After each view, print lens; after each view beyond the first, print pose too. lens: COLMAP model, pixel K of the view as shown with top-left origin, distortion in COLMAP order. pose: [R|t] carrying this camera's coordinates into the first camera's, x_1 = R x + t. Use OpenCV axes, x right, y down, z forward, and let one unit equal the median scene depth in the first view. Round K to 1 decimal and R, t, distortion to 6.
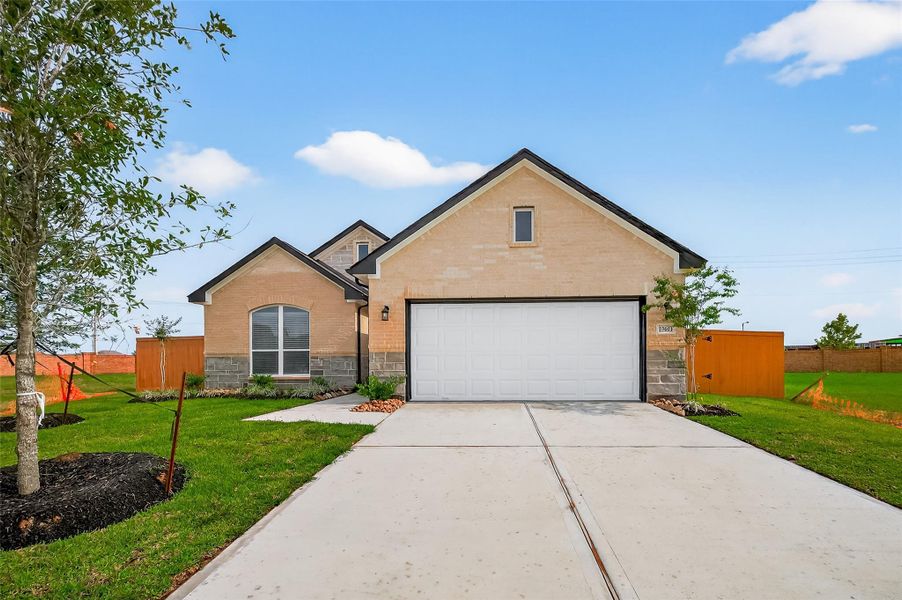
lens RADIAL K [[349.9, 0, 456.4], [0, 349.9, 302.3], [0, 0, 1]] dist [0.005464, -0.001661]
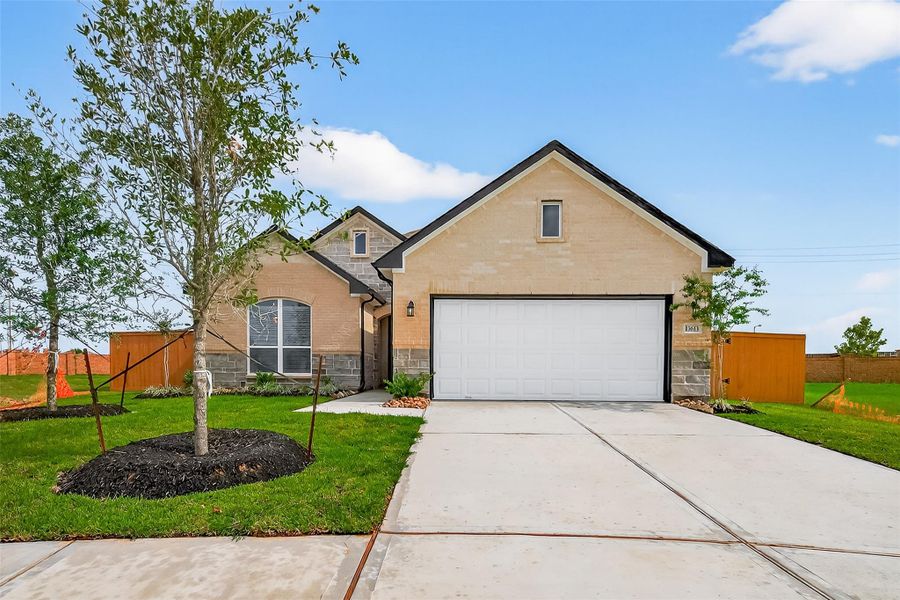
lens RADIAL K [[400.9, 0, 452.1], [0, 400.9, 304.6], [0, 0, 1]] dist [0.002427, 0.000710]
pose [[0.999386, 0.014210, 0.032031, -0.116970], [-0.014733, 0.999761, 0.016160, 0.000299], [-0.031794, -0.016622, 0.999356, -0.106005]]
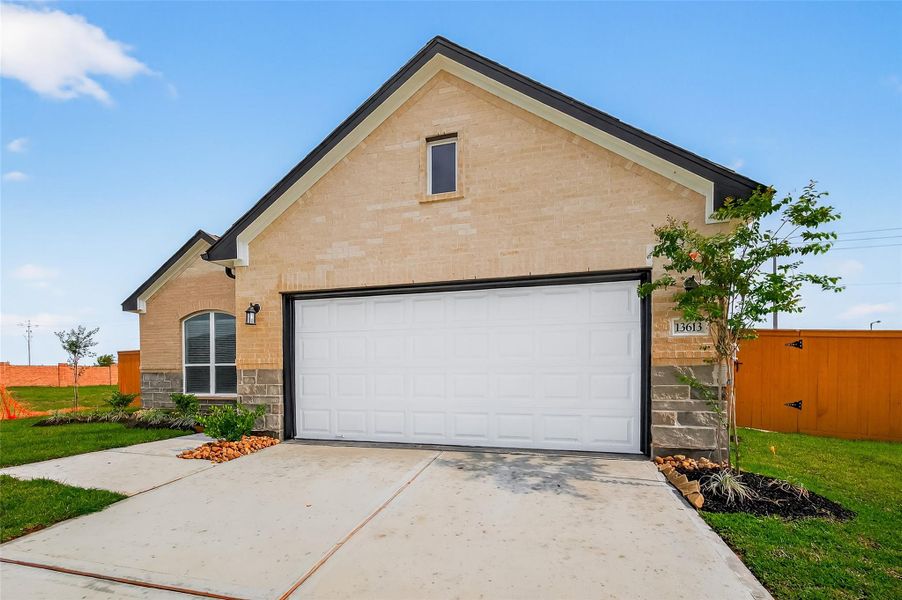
lens RADIAL K [[349.9, 0, 466.8], [0, 349.9, 324.1], [0, 0, 1]] dist [0.005464, -0.001661]
pose [[0.982735, -0.025787, -0.183213, 0.348906], [0.032929, 0.998808, 0.036043, 0.039650], [0.182065, -0.041454, 0.982412, 0.392877]]
